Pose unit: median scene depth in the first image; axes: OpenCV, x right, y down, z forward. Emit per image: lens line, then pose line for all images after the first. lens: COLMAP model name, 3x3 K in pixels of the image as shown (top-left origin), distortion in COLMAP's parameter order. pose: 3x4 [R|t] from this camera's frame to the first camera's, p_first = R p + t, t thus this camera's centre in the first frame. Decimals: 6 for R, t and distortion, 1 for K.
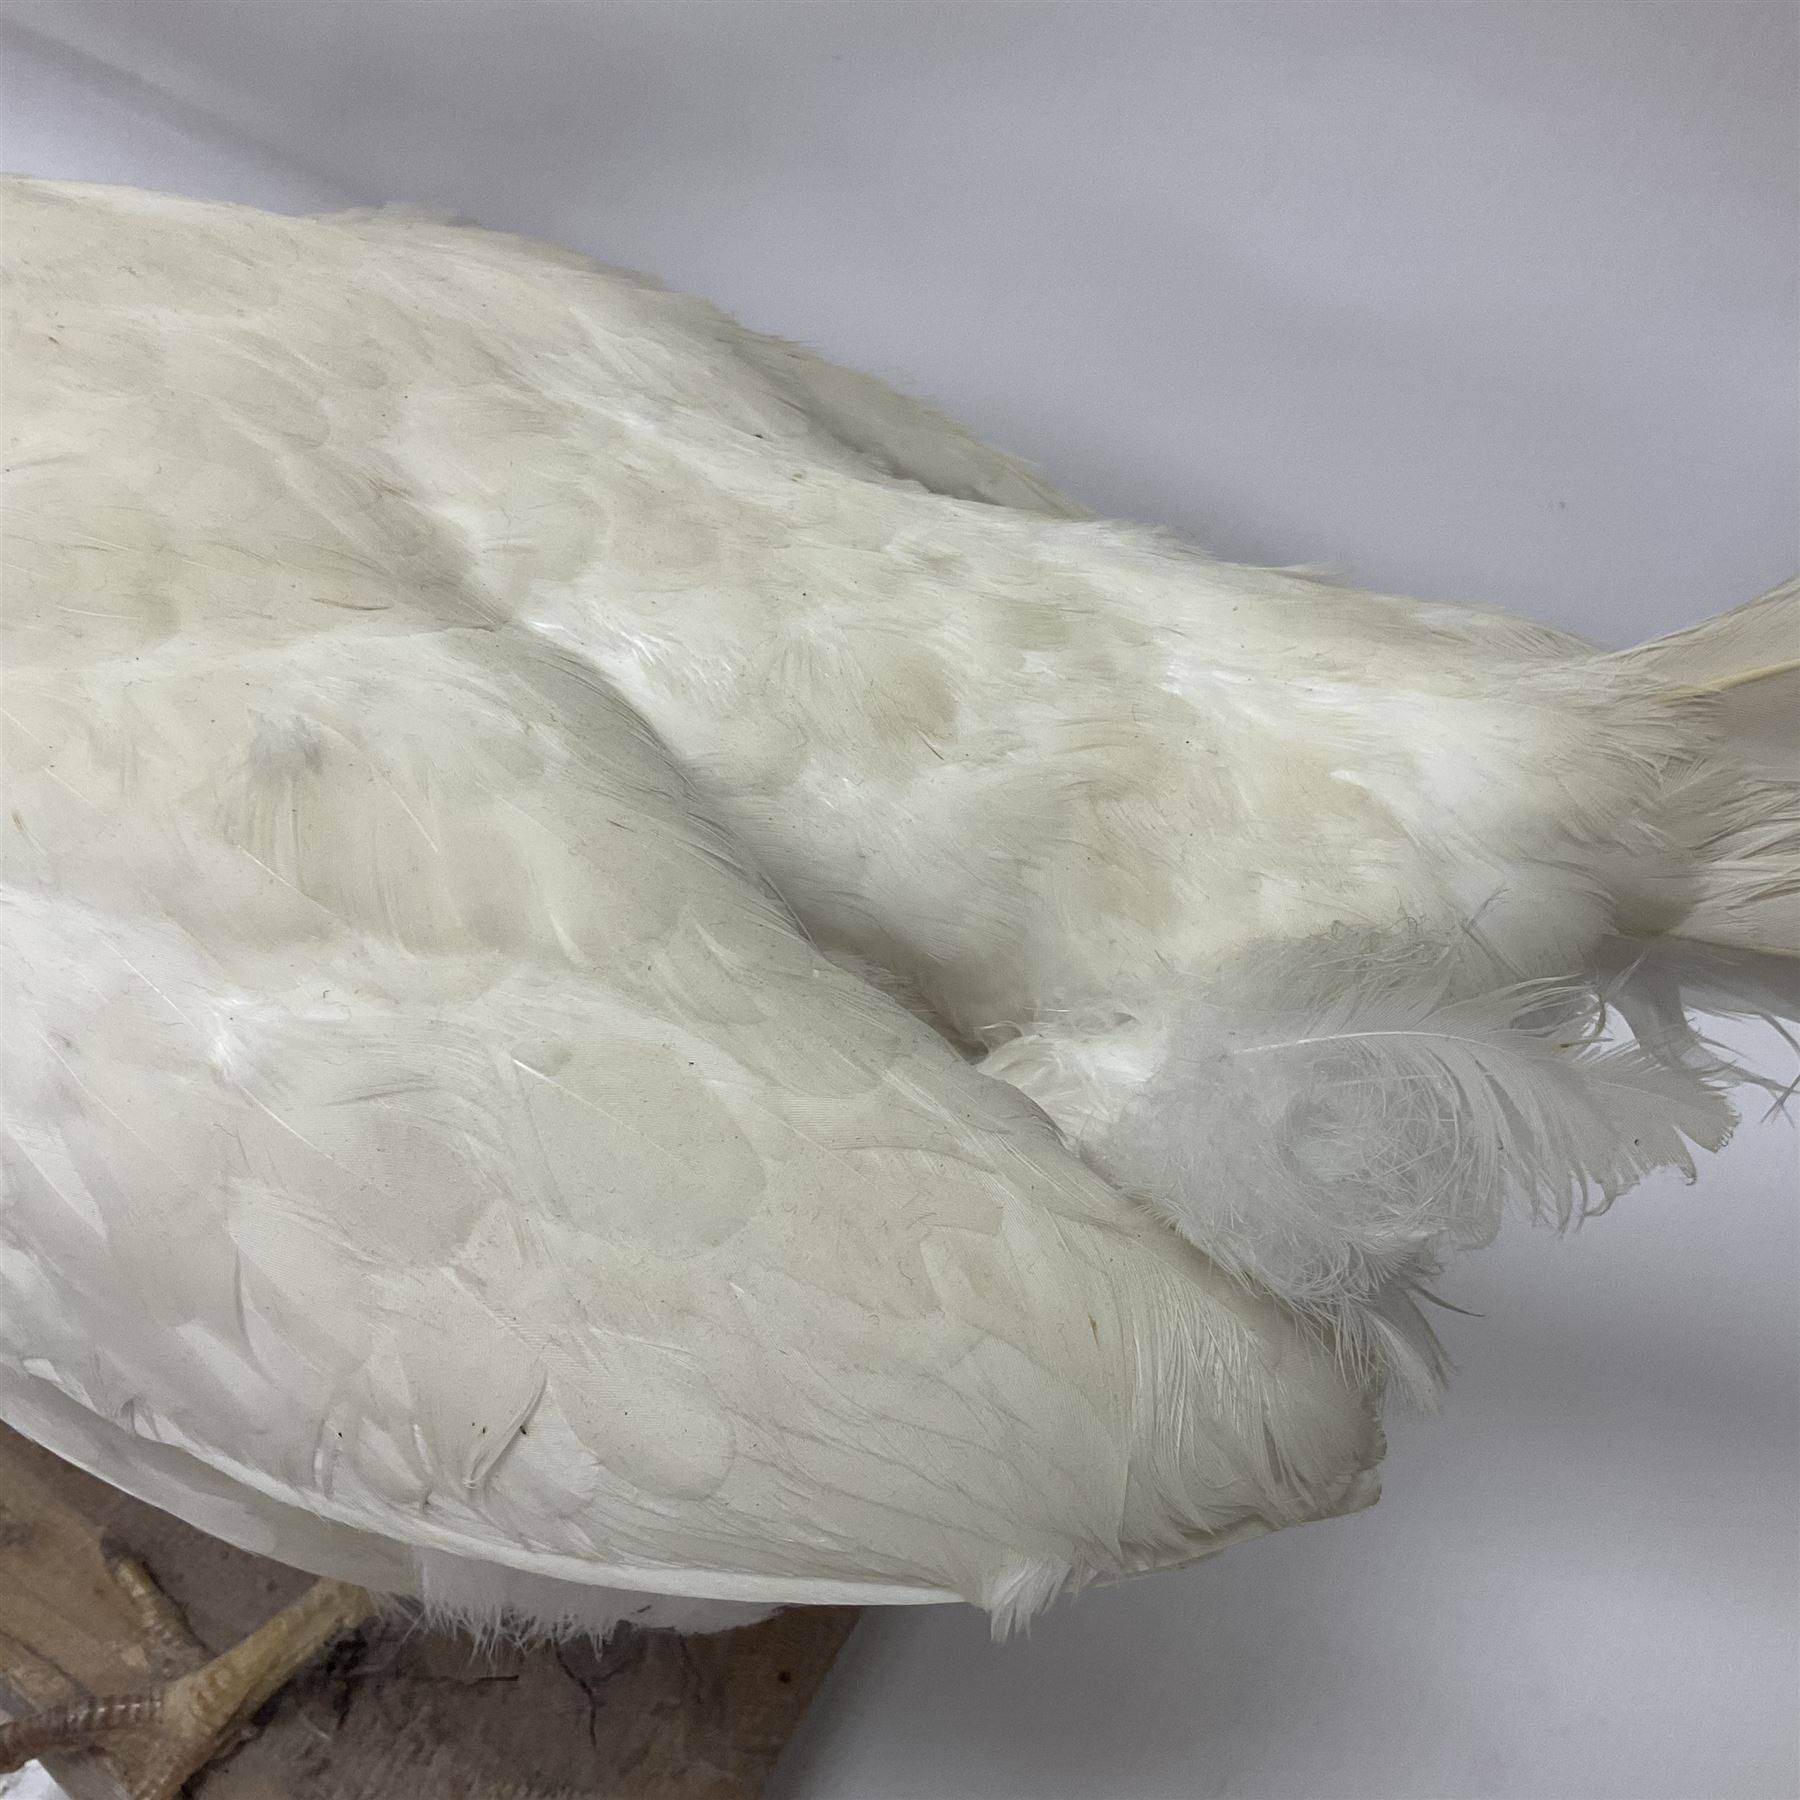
lens RADIAL K [[2029.9, 0, 891.2], [0, 2029.9, 895.4], [0, 0, 1]] dist [0.148239, -0.347354]
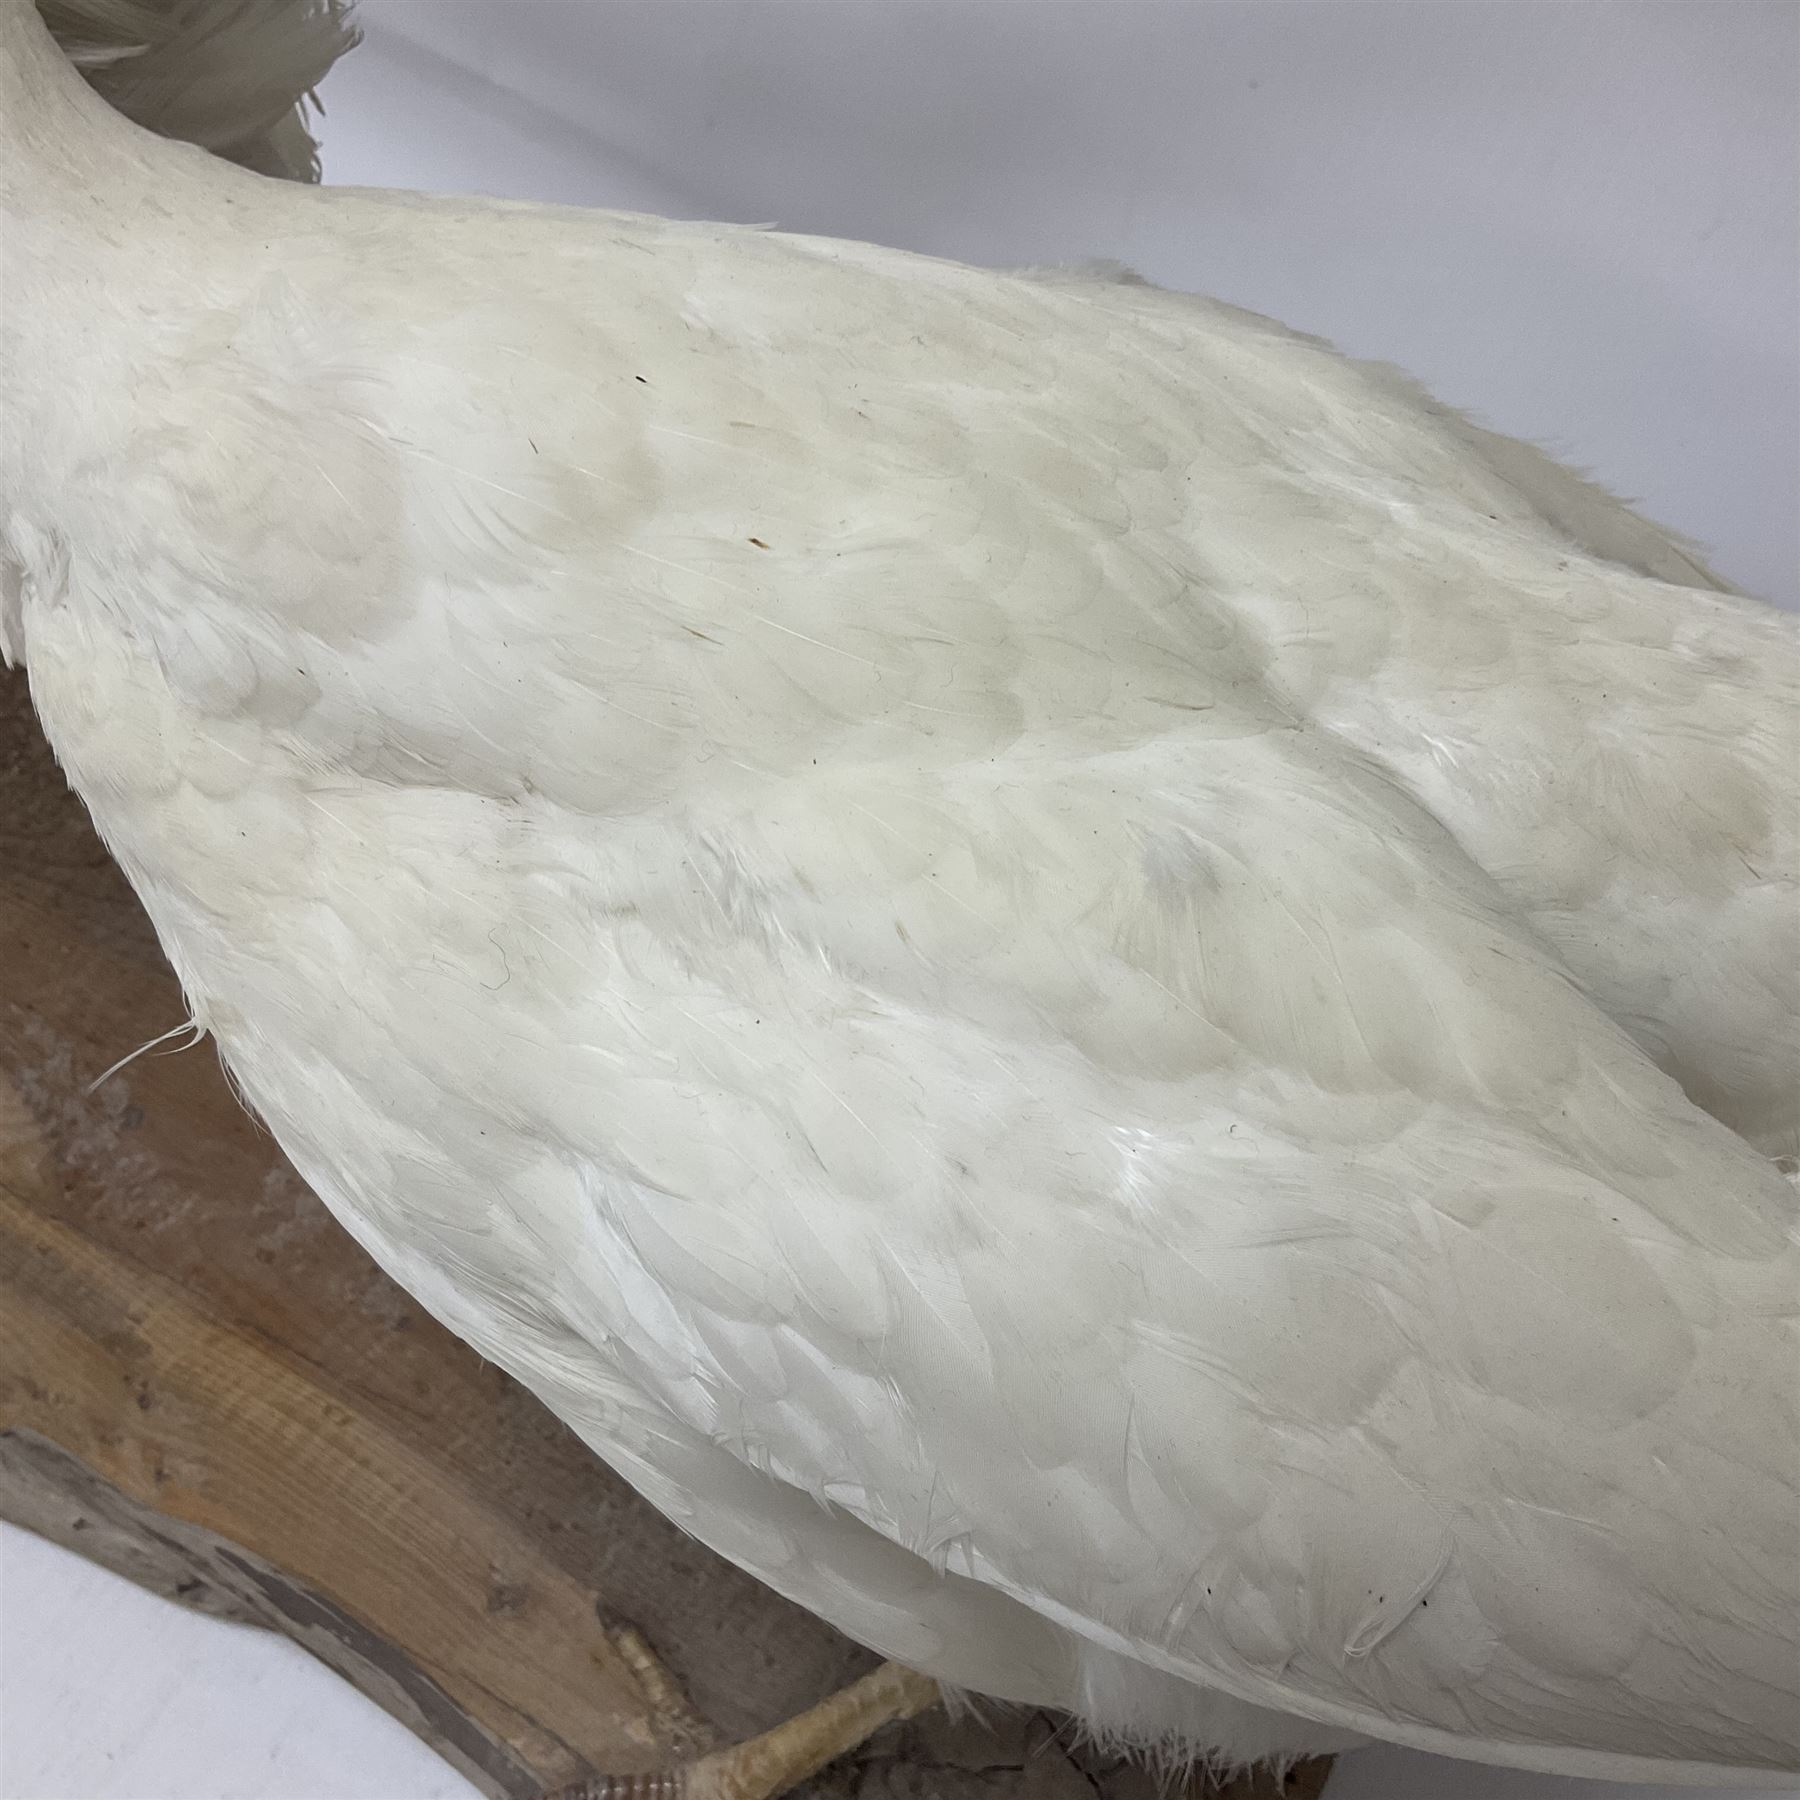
lens RADIAL K [[2029.9, 0, 891.2], [0, 2029.9, 895.4], [0, 0, 1]] dist [0.148239, -0.347354]
pose [[0.999221, 0.036221, -0.015675, -0.371042], [-0.036121, 0.999326, 0.006598, -0.052947], [0.015904, -0.006027, 0.999855, 0.048304]]
